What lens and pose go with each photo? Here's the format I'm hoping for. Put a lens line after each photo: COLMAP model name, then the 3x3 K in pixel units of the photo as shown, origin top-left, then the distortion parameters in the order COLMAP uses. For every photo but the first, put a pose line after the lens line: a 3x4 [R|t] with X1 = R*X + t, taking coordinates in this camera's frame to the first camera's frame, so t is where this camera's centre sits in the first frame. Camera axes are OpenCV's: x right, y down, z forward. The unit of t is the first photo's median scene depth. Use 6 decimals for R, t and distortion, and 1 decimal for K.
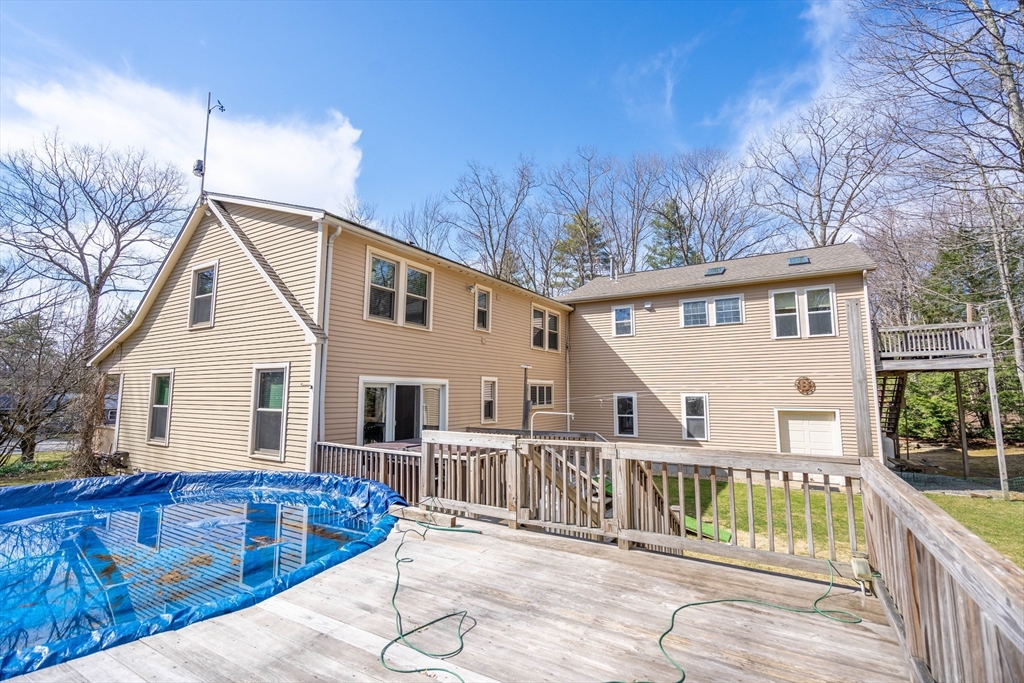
lens RADIAL K [[467.2, 0, 512.0], [0, 467.2, 341.5], [0, 0, 1]] dist [-0.000906, -0.000134]
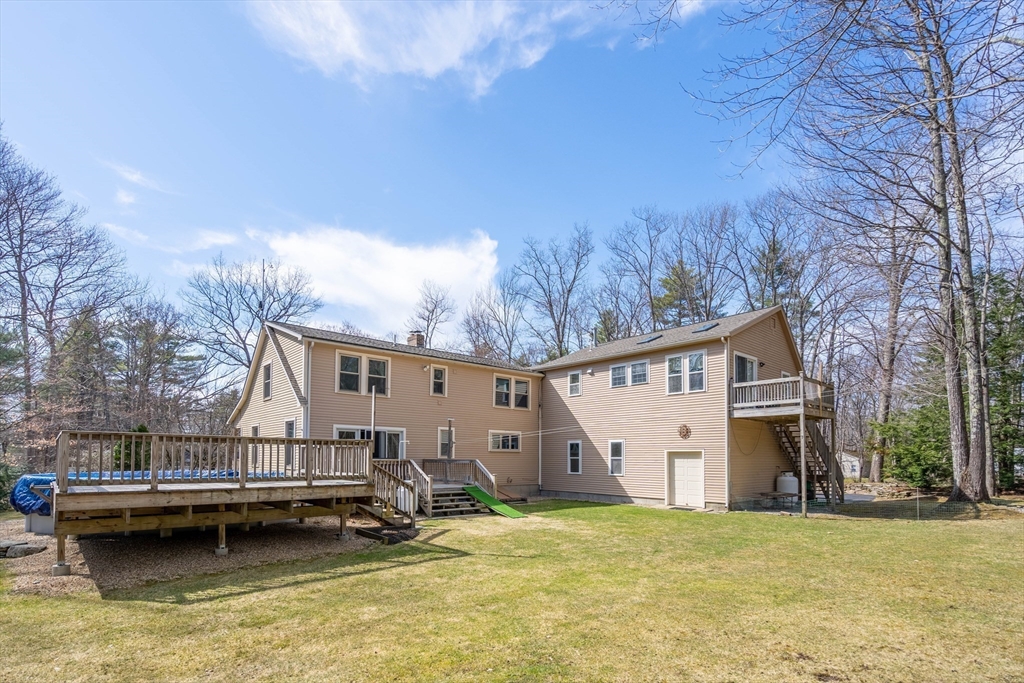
lens RADIAL K [[477.8, 0, 513.1], [0, 477.8, 440.6], [0, 0, 1]] dist [0.001013, -0.000007]
pose [[0.962499, -0.004595, -0.271247, 0.483615], [0.026434, 0.996687, 0.076916, 0.006722], [0.269995, -0.081202, 0.959432, -0.333627]]
